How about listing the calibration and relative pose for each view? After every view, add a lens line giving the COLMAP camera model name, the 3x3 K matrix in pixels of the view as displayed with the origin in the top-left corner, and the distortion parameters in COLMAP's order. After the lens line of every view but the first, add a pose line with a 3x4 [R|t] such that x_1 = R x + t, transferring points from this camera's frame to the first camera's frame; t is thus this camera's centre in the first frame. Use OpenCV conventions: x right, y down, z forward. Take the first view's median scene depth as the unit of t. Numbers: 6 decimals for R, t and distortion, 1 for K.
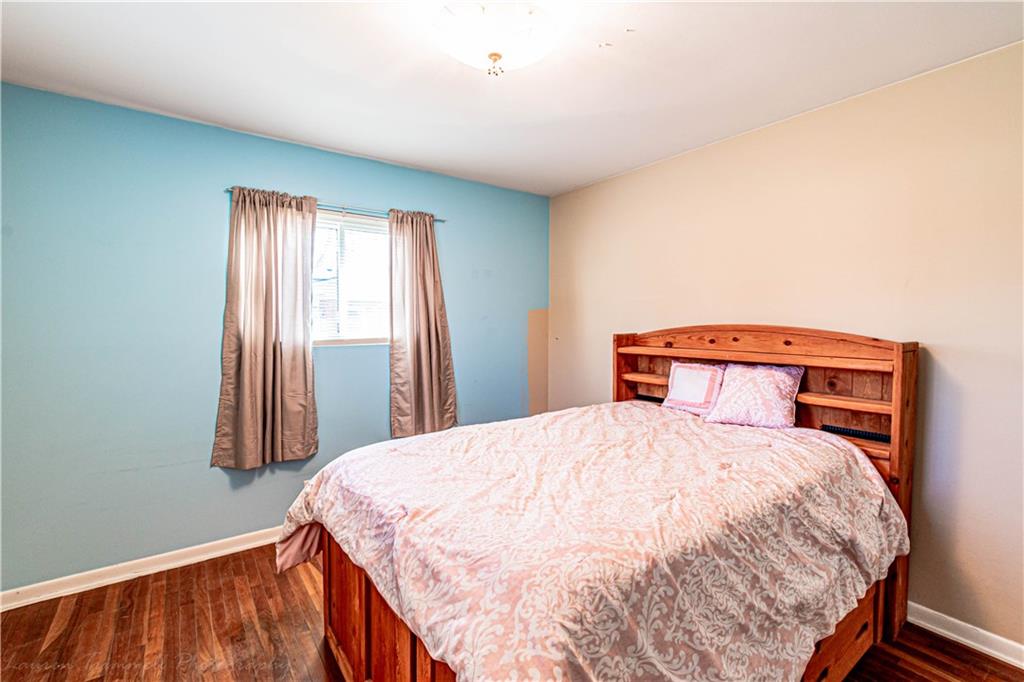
lens RADIAL K [[454.0, 0, 511.2], [0, 454.0, 335.3], [0, 0, 1]] dist [-0.002241, -0.000801]
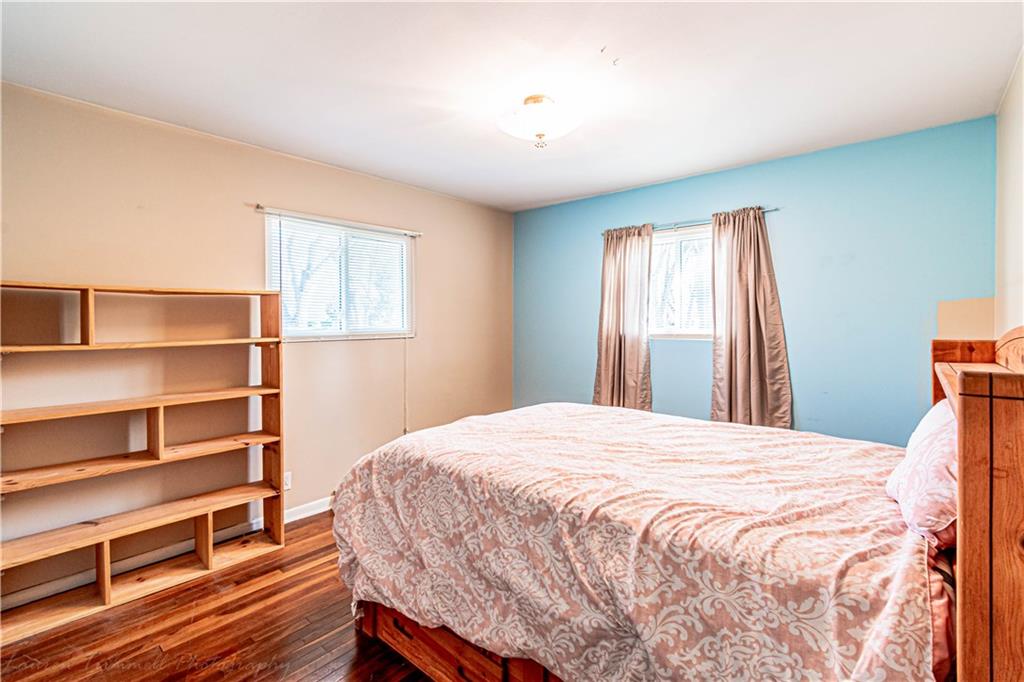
lens RADIAL K [[454.0, 0, 509.2], [0, 454.0, 321.8], [0, 0, 1]] dist [-0.002241, -0.000801]
pose [[0.219139, 0.004778, -0.975682, 0.704071], [-0.030140, 0.999544, -0.001875, -0.008543], [0.975228, 0.029818, 0.219183, 0.316403]]
